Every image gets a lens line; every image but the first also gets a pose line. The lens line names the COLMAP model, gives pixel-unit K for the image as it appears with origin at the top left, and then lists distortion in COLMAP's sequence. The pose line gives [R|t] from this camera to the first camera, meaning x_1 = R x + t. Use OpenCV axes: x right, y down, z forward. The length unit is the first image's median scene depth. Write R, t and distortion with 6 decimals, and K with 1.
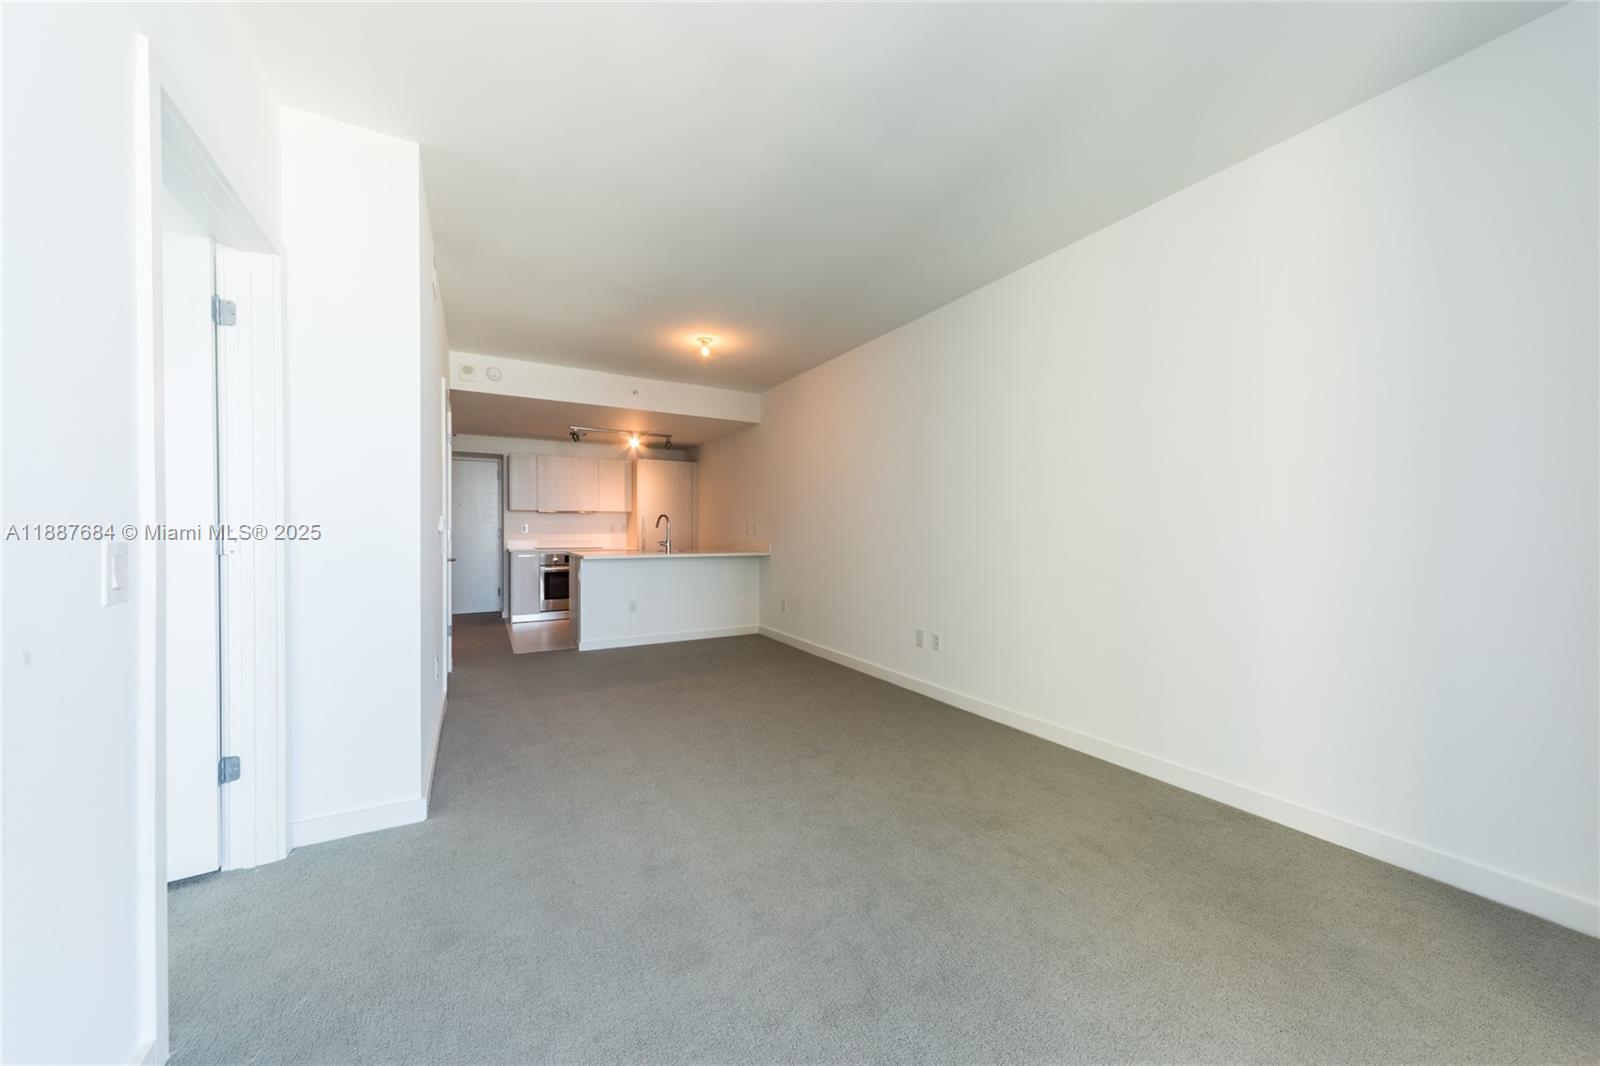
lens RADIAL K [[559.3, 0, 802.2], [0, 559.3, 537.0], [0, 0, 1]] dist [0.006068, 0.000036]
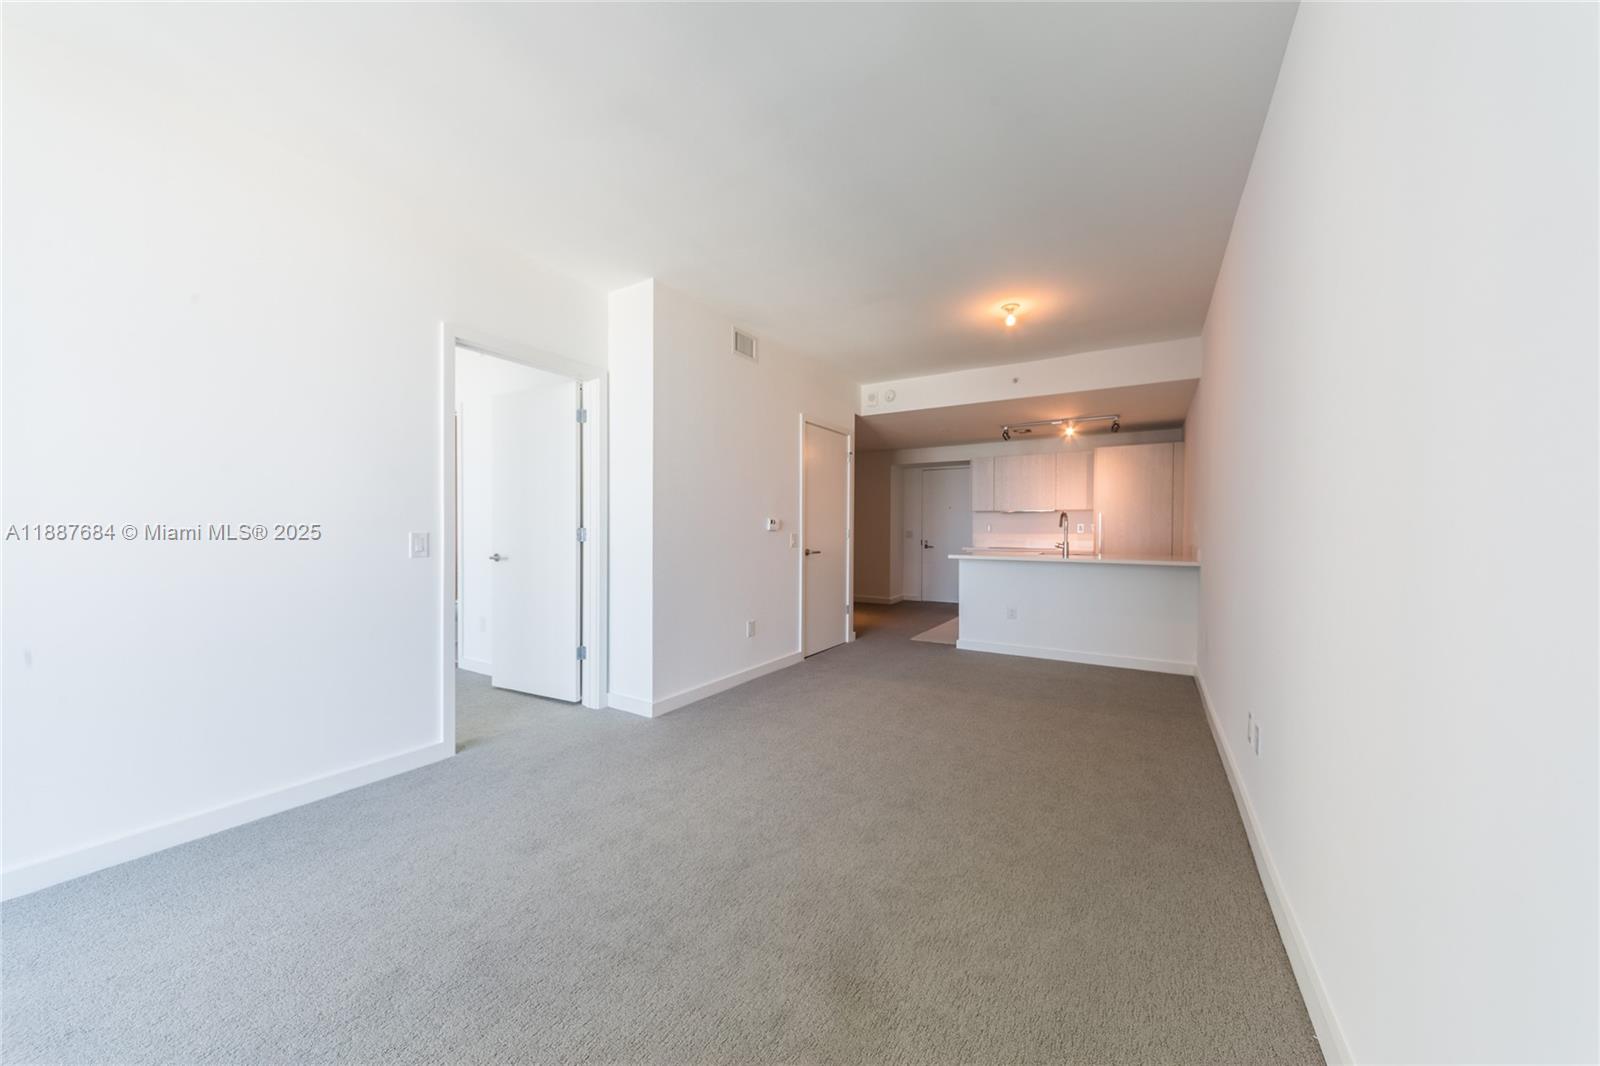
lens RADIAL K [[559.3, 0, 802.2], [0, 559.3, 537.0], [0, 0, 1]] dist [0.006068, 0.000036]
pose [[0.475789, 0.012302, -0.879473, 0.393387], [-0.013532, 0.999886, 0.006665, -0.002277], [0.879455, 0.008730, 0.475902, 0.288003]]
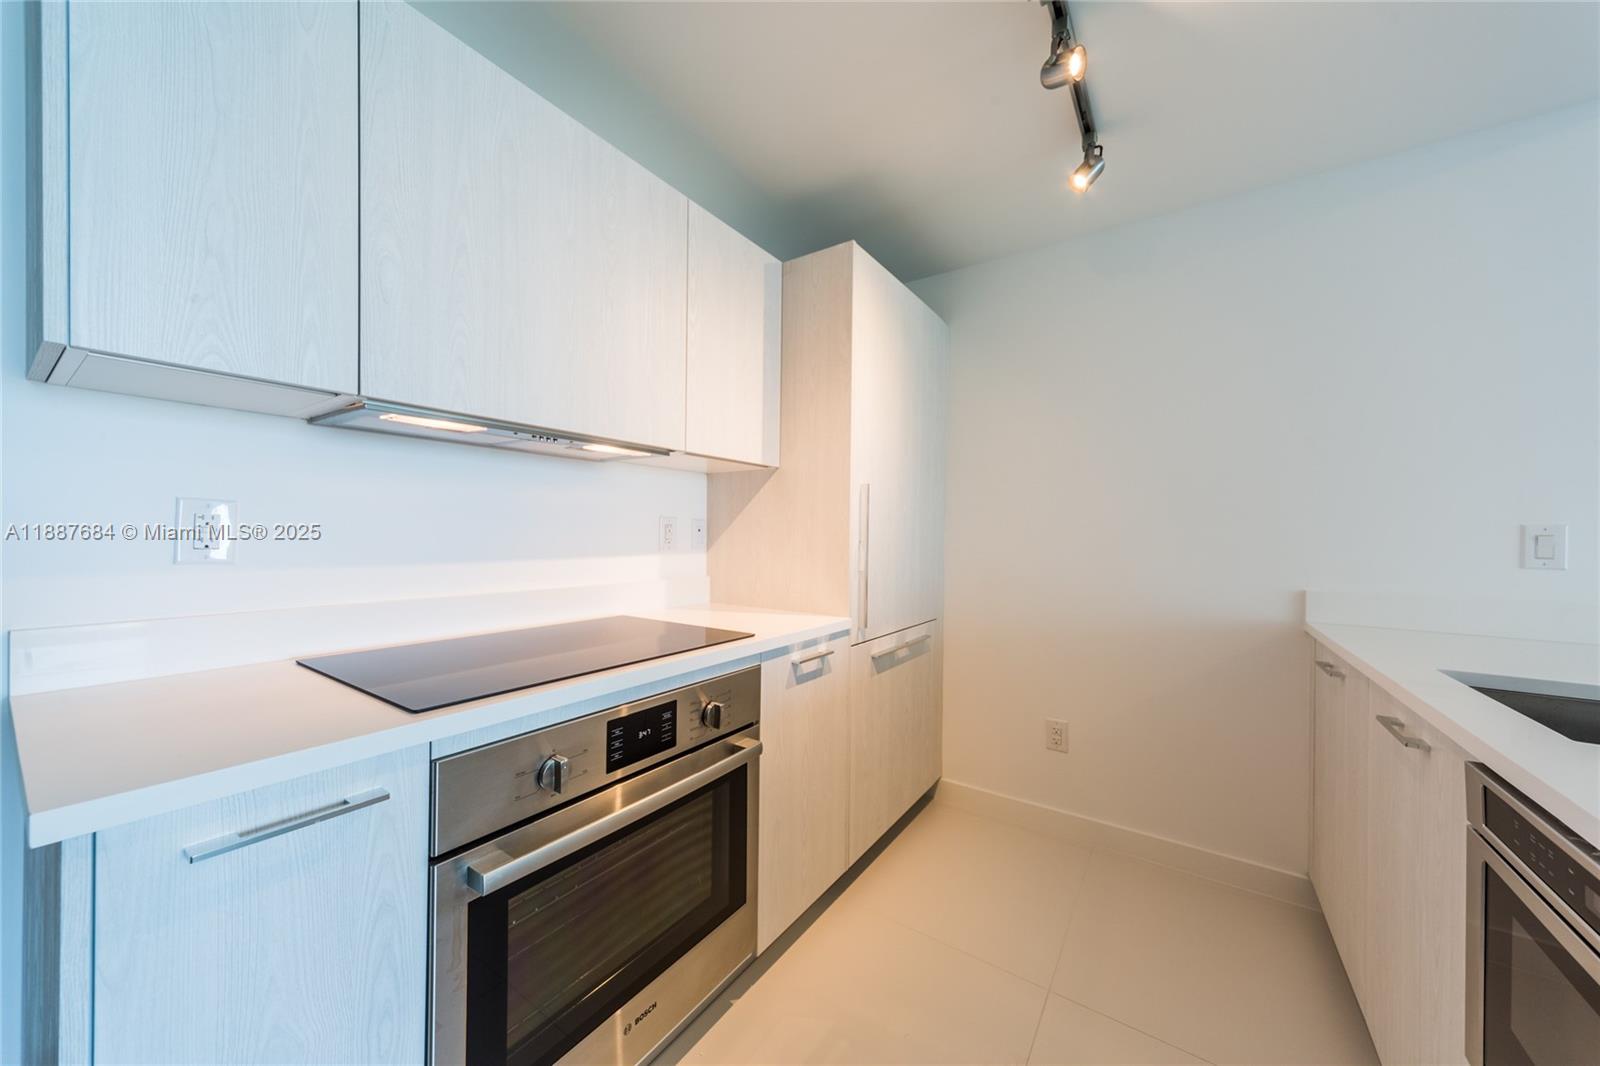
lens RADIAL K [[559.3, 0, 802.2], [0, 559.3, 537.0], [0, 0, 1]] dist [0.006068, 0.000036]
pose [[0.901078, 0.009722, 0.433547, -0.640168], [-0.008947, 0.999953, -0.003826, -0.021613], [-0.433564, -0.000431, 0.901123, 1.224702]]
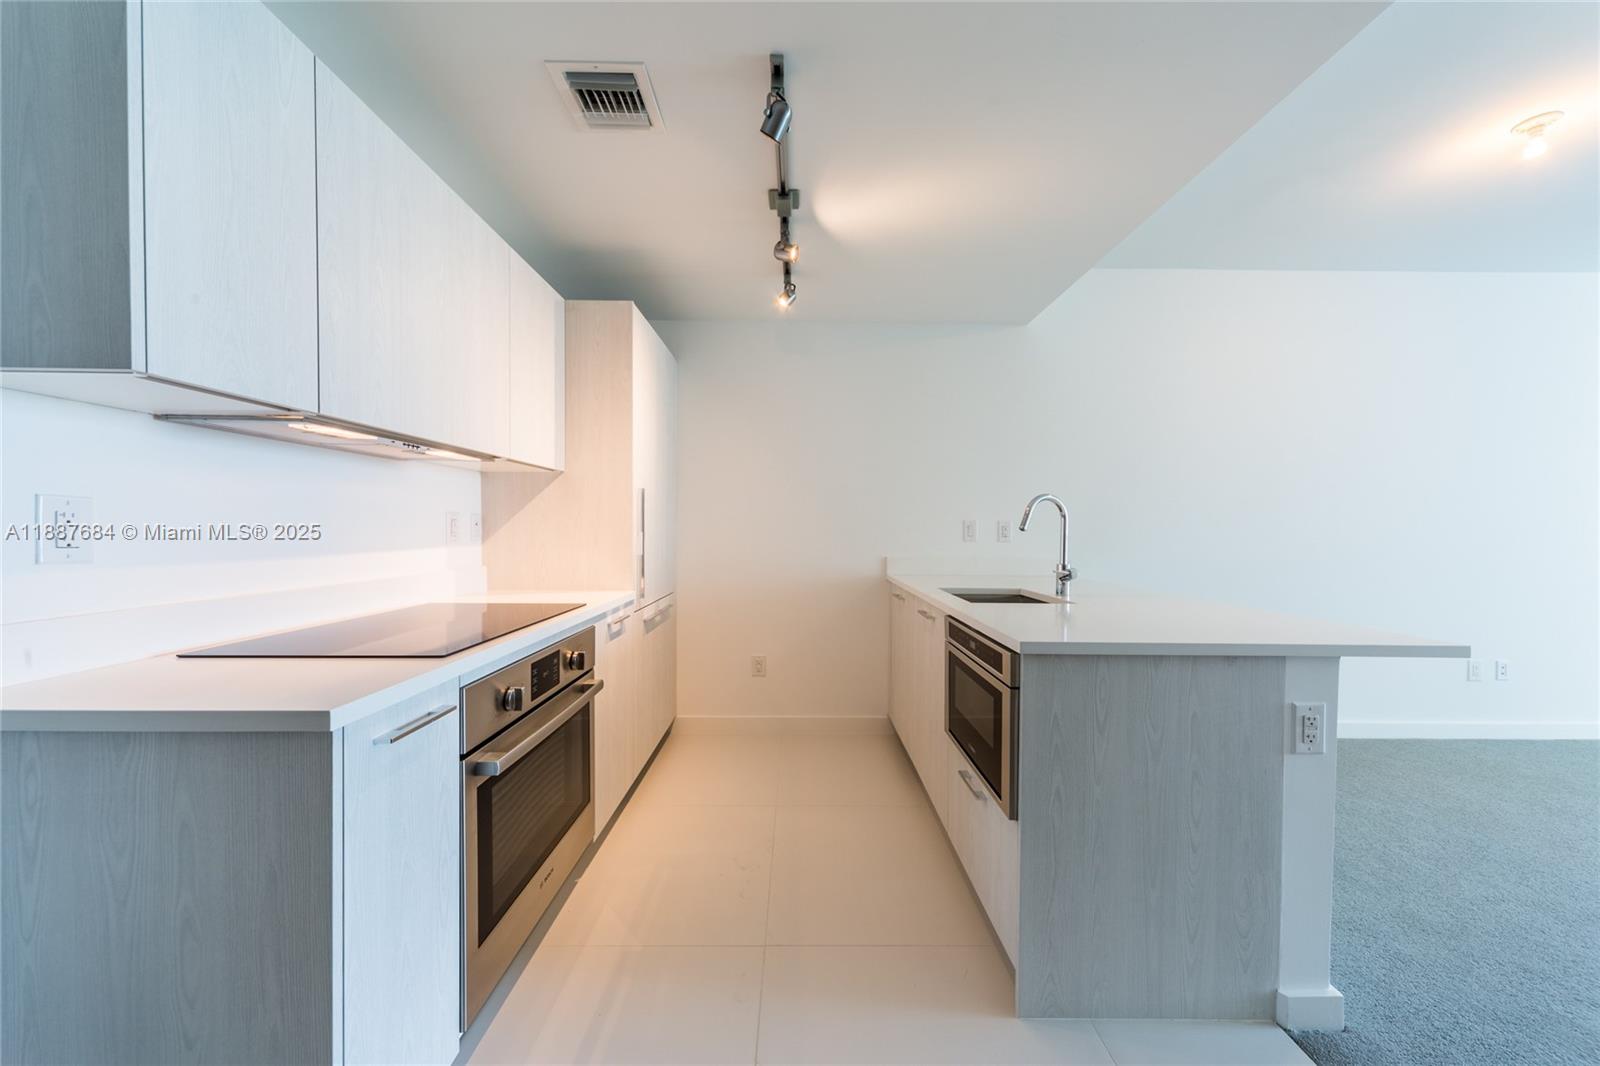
lens RADIAL K [[559.3, 0, 802.2], [0, 559.3, 537.0], [0, 0, 1]] dist [0.006068, 0.000036]
pose [[0.489949, -0.010728, 0.871685, -0.799322], [0.003018, 0.999939, 0.010610, -0.021252], [-0.871746, -0.002567, 0.489951, 1.180117]]
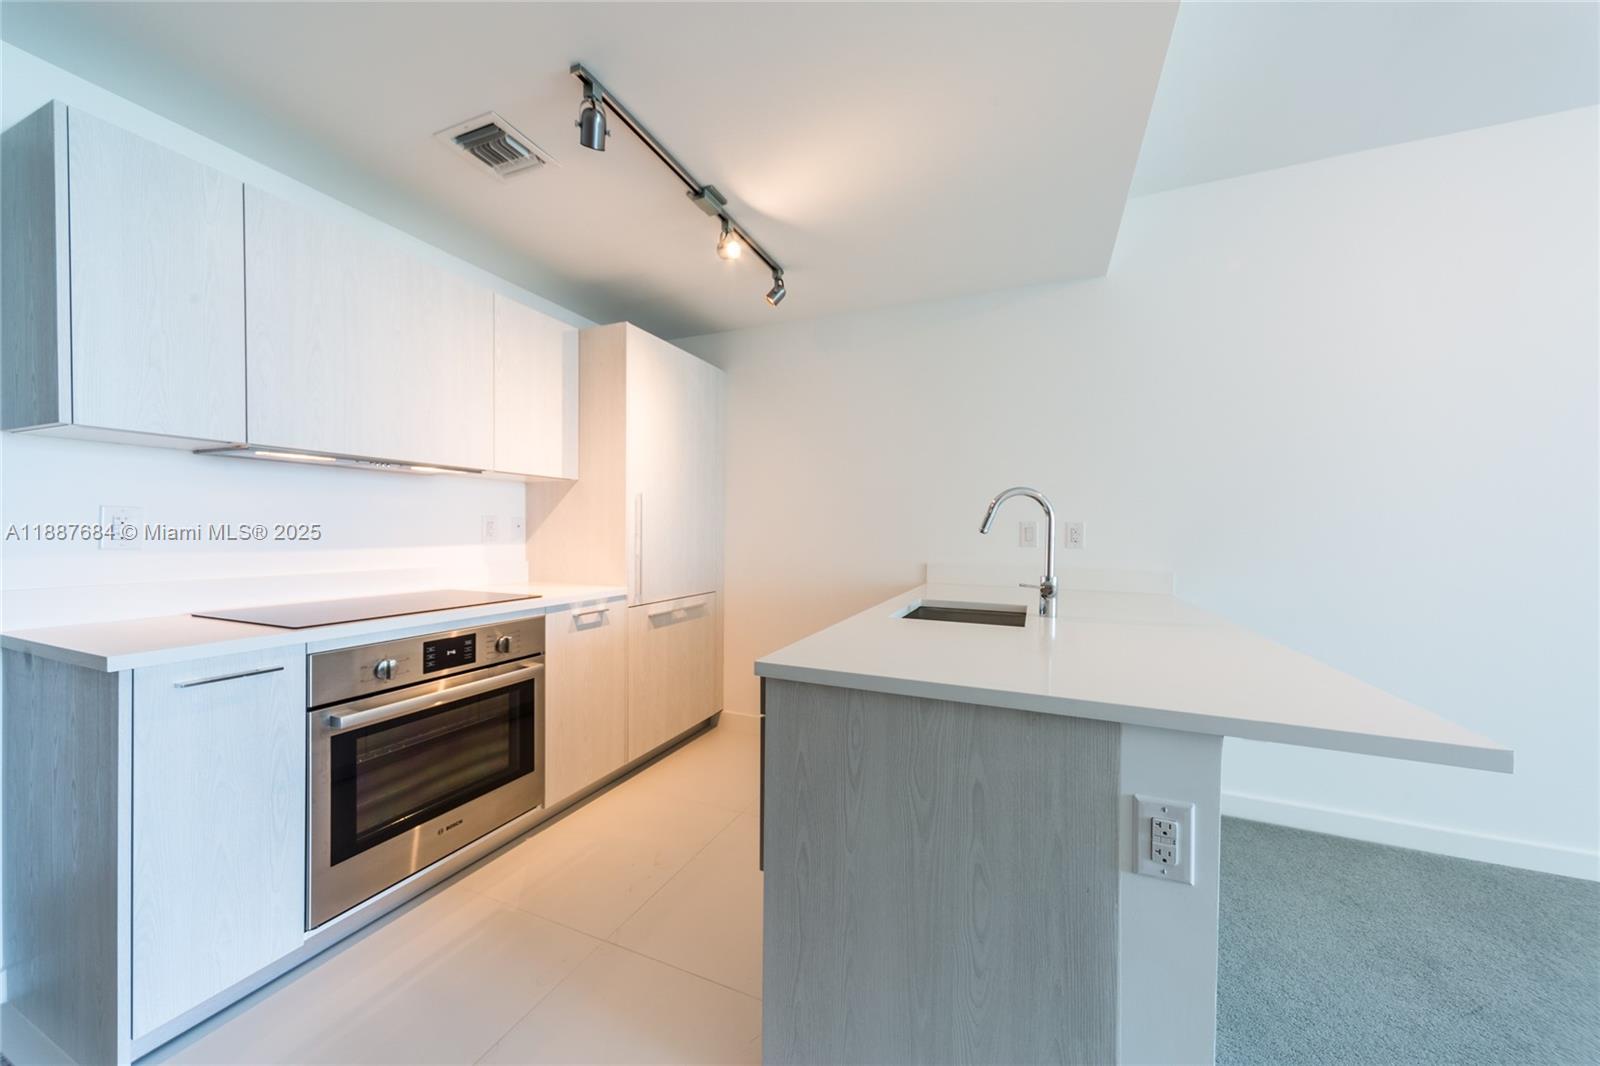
lens RADIAL K [[558.5, 0, 802.8], [0, 558.5, 537.7], [0, 0, 1]] dist [0.008084, -0.000116]
pose [[0.797680, -0.000519, 0.603081, -0.636289], [-0.002623, 0.999987, 0.004329, -0.019374], [-0.603075, -0.005035, 0.797668, 1.026995]]
